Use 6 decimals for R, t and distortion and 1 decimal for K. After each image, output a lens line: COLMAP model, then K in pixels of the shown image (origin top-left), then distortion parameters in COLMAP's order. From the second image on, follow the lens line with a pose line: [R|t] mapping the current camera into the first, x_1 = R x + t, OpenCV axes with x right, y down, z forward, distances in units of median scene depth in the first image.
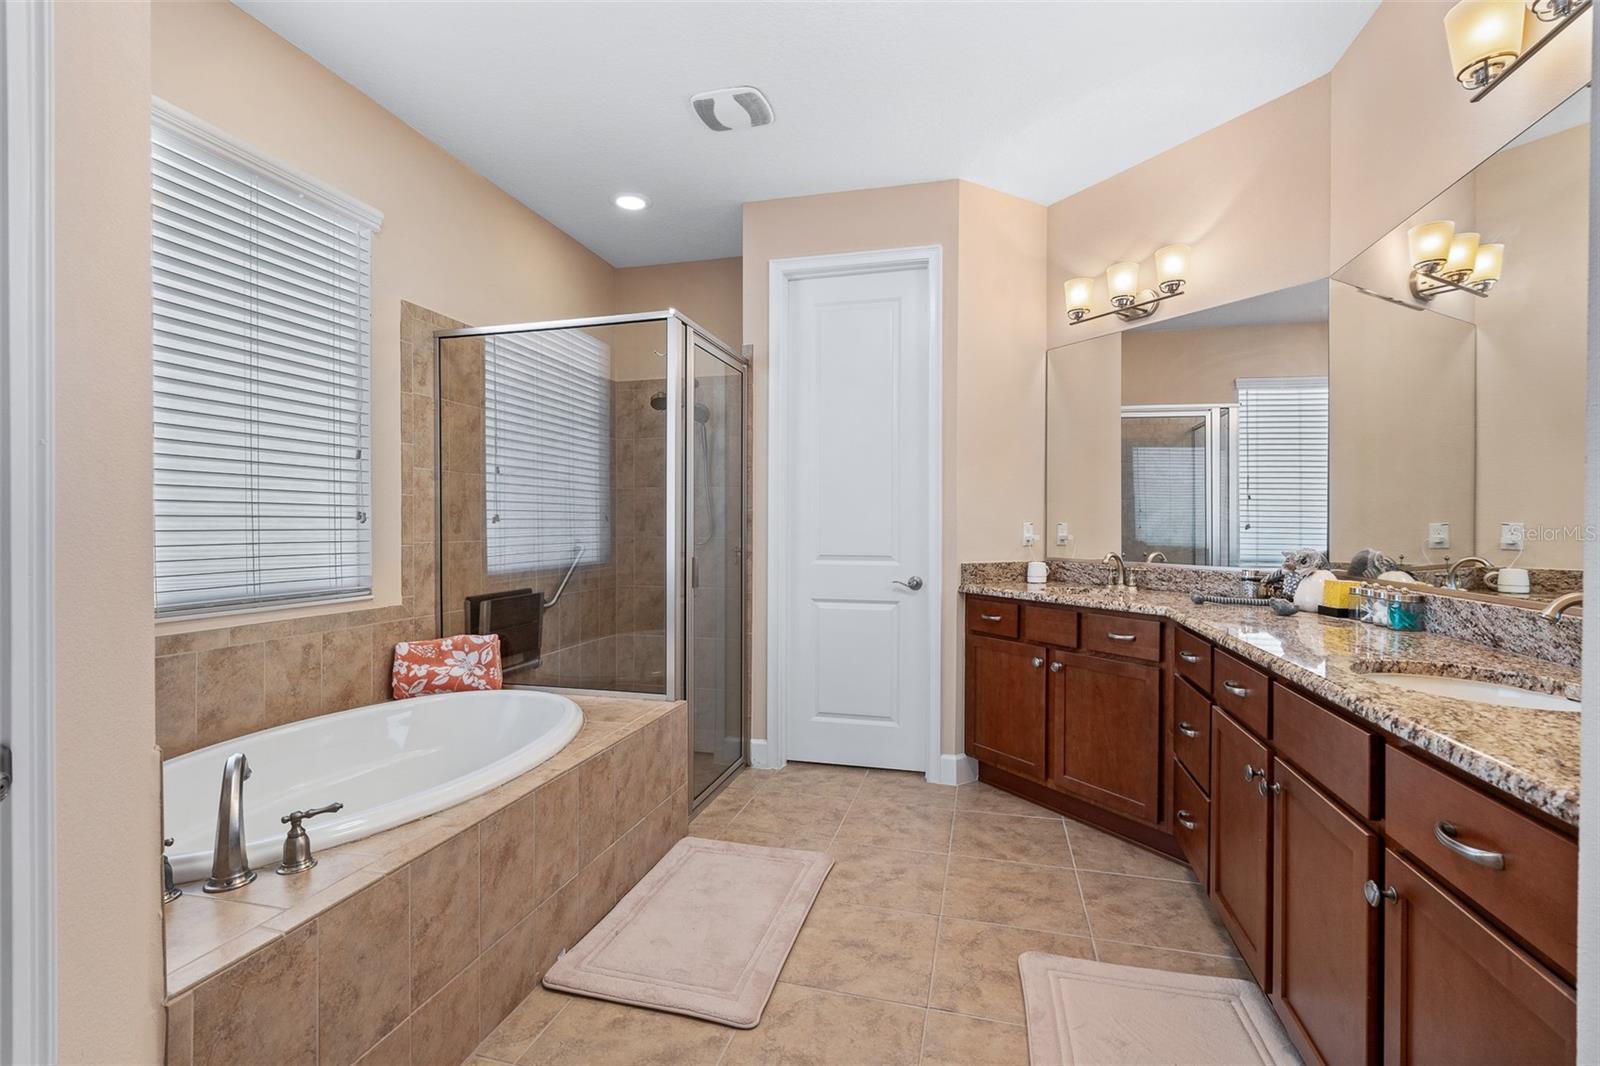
lens RADIAL K [[719.7, 0, 821.4], [0, 719.7, 533.1], [0, 0, 1]] dist [-0.004767, 0.001987]
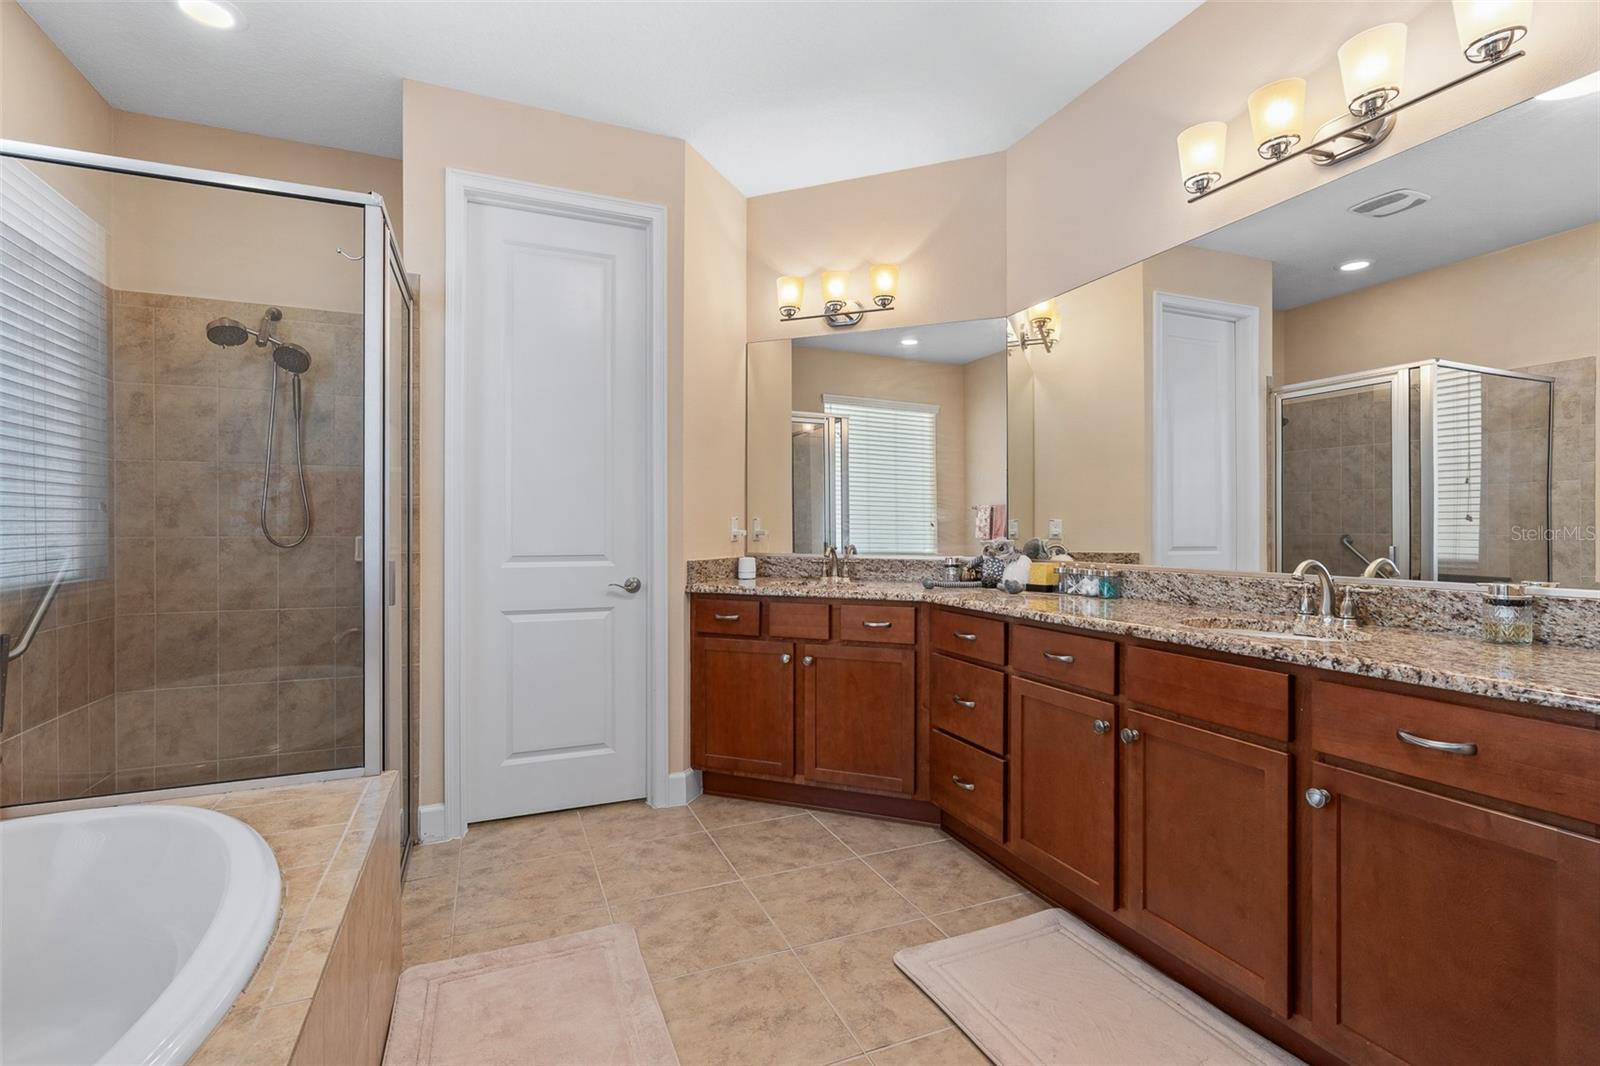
lens RADIAL K [[719.7, 0, 806.9], [0, 719.7, 532.1], [0, 0, 1]] dist [-0.004767, 0.001987]
pose [[0.795630, -0.005061, 0.605762, -0.271686], [0.007822, 0.999968, -0.001919, 0.009863], [-0.605732, 0.006265, 0.795644, 0.202535]]
